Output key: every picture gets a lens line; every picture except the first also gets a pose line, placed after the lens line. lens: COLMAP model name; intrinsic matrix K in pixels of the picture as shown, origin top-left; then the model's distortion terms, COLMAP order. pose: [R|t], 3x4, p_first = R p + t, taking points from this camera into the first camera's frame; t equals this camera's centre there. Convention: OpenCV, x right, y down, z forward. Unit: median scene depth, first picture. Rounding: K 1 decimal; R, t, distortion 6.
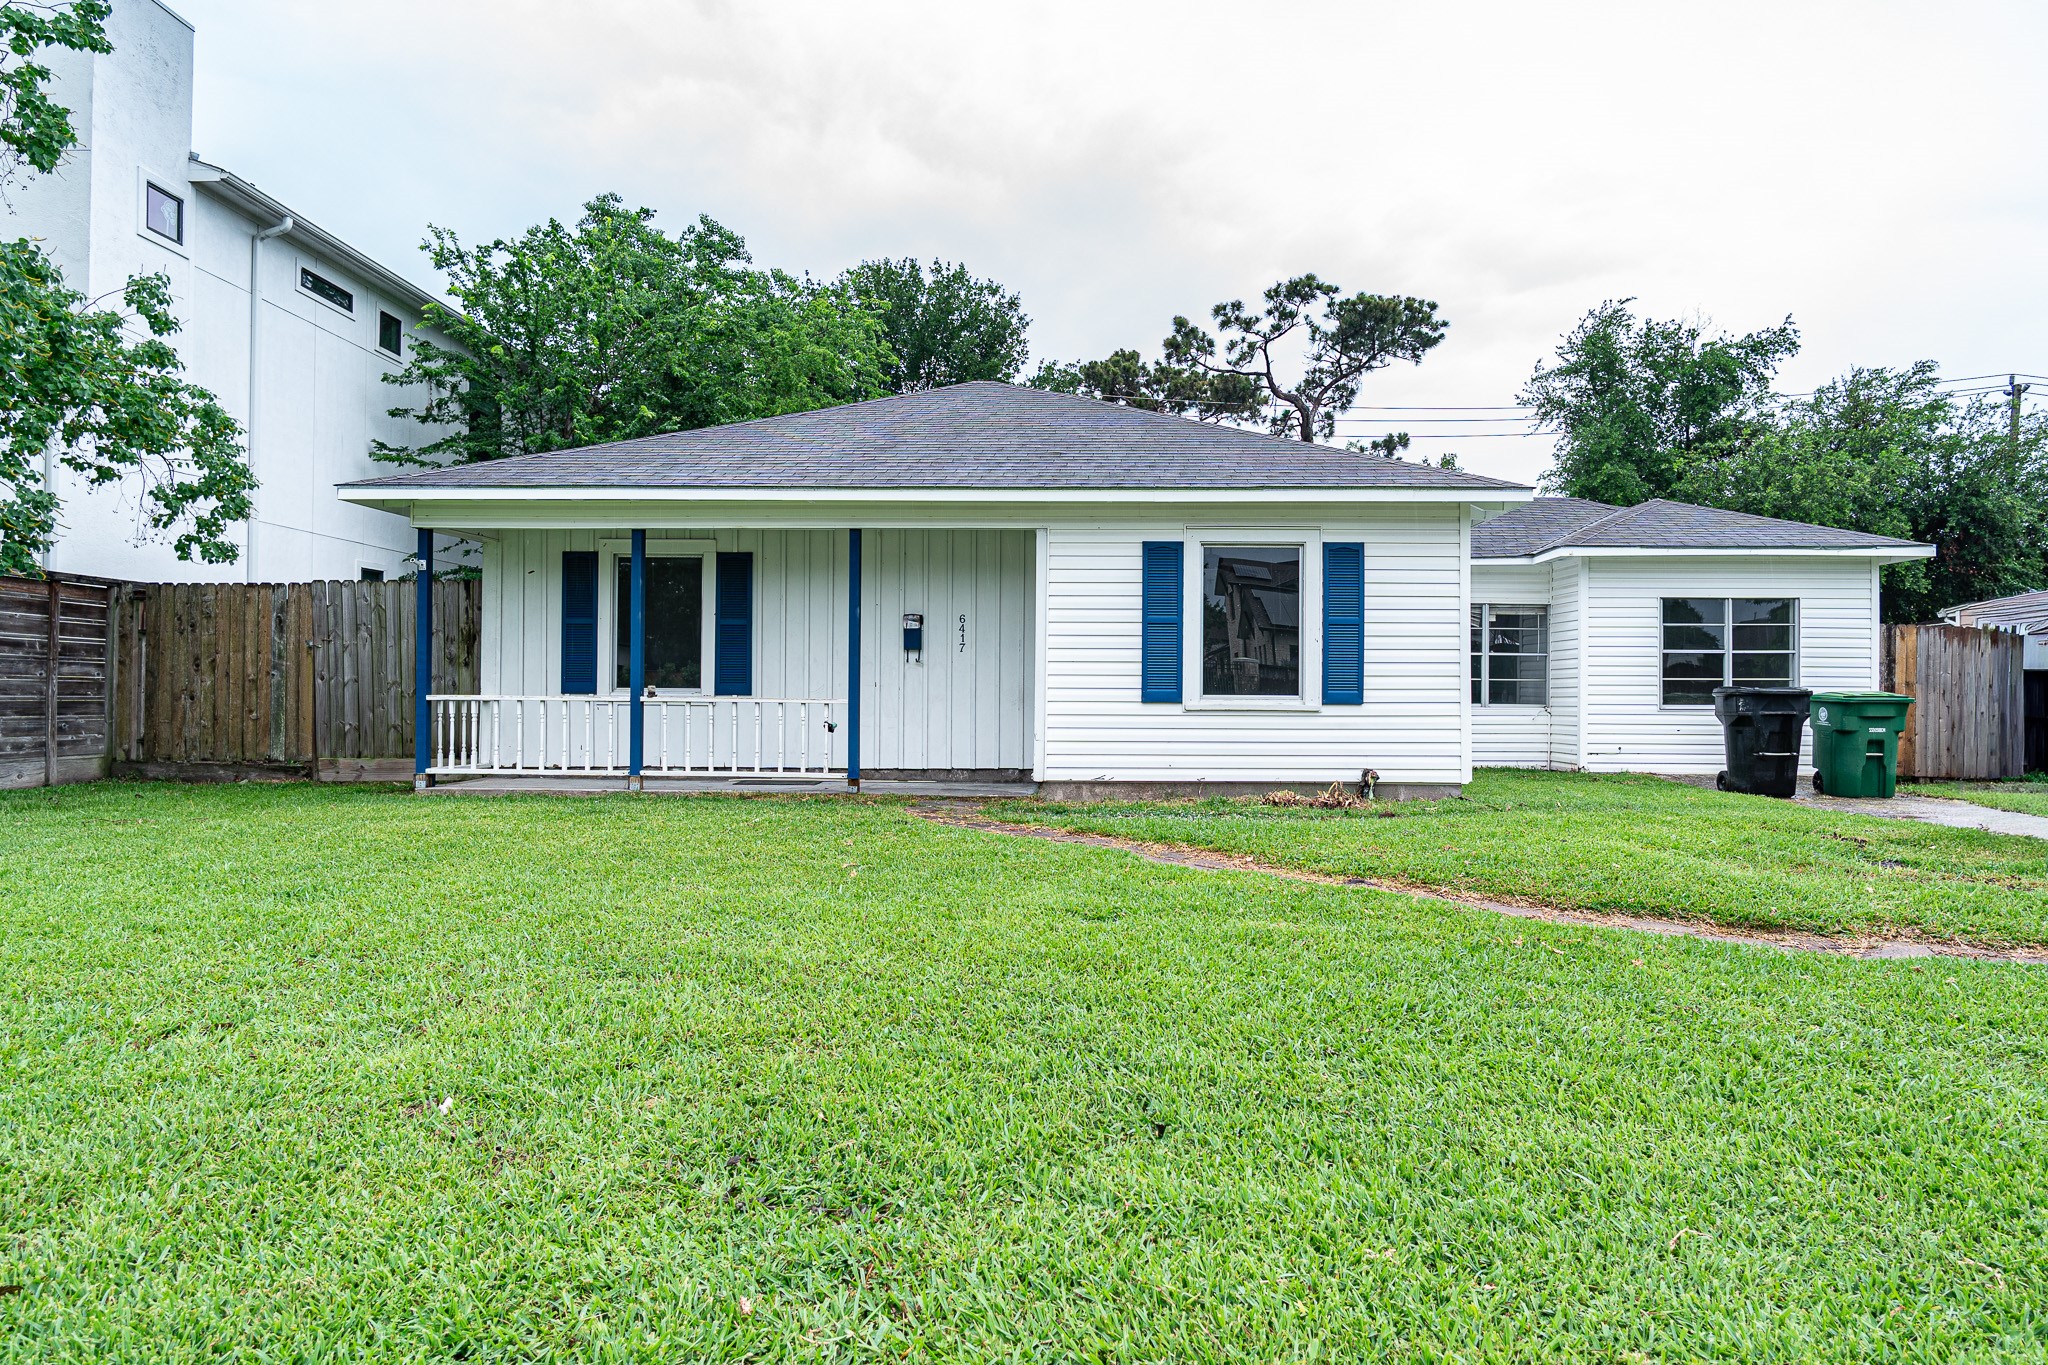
lens RADIAL K [[1132.5, 0, 1029.3], [0, 1132.5, 684.3], [0, 0, 1]] dist [-0.002187, -0.000480]
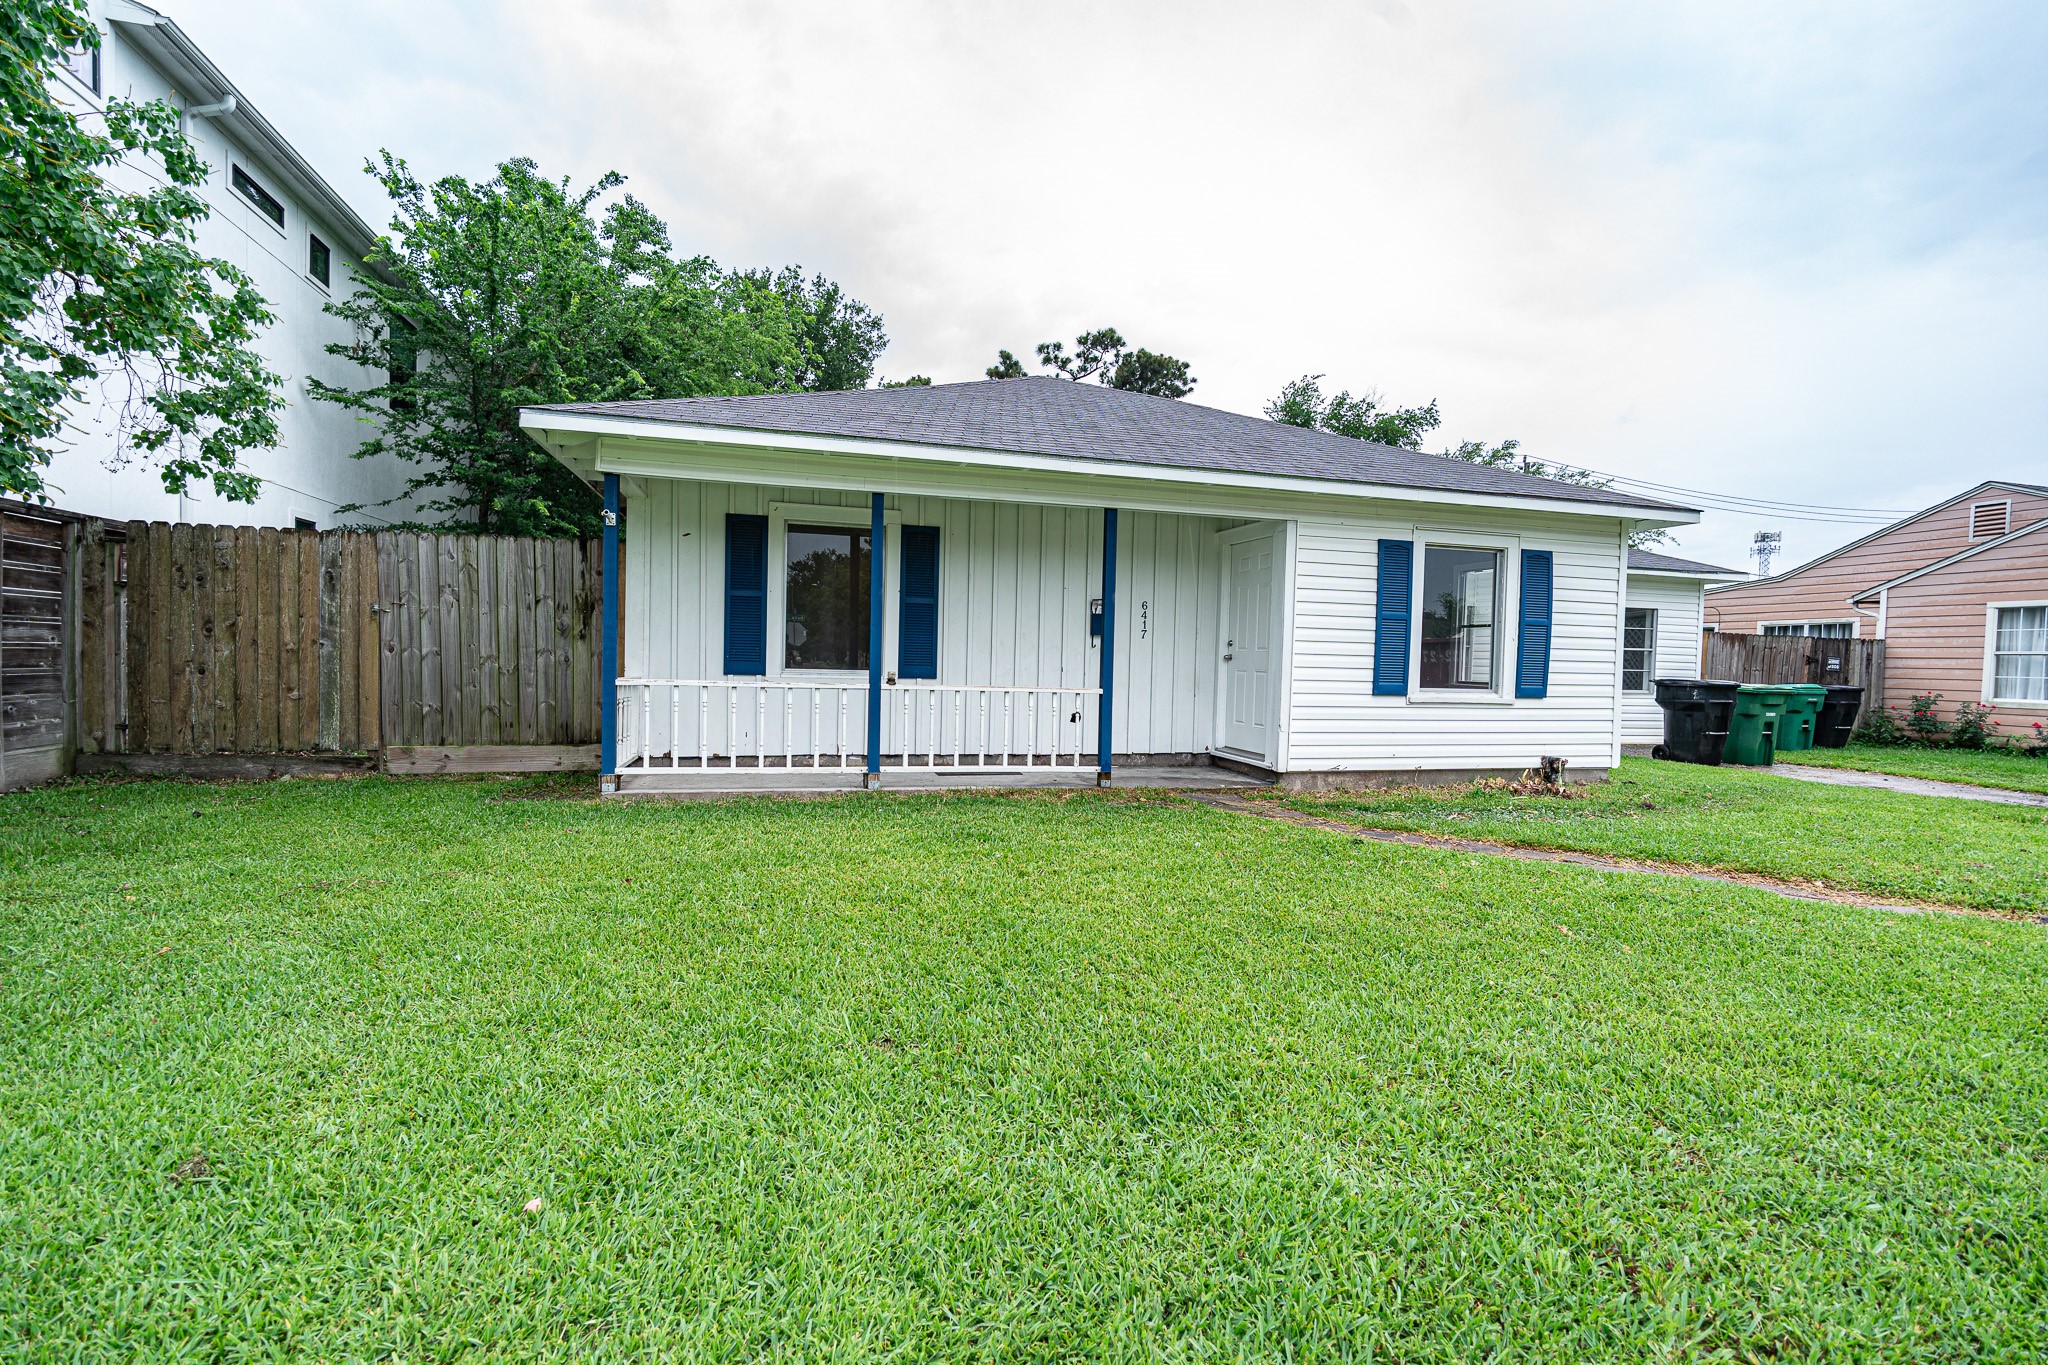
lens RADIAL K [[868.6, 0, 1016.7], [0, 868.6, 684.6], [0, 0, 1]] dist [-0.001601, -0.001198]
pose [[0.961983, 0.009635, 0.272938, -0.360416], [-0.021767, 0.998903, 0.041456, -0.016119], [-0.272239, -0.045821, 0.961138, 0.269303]]
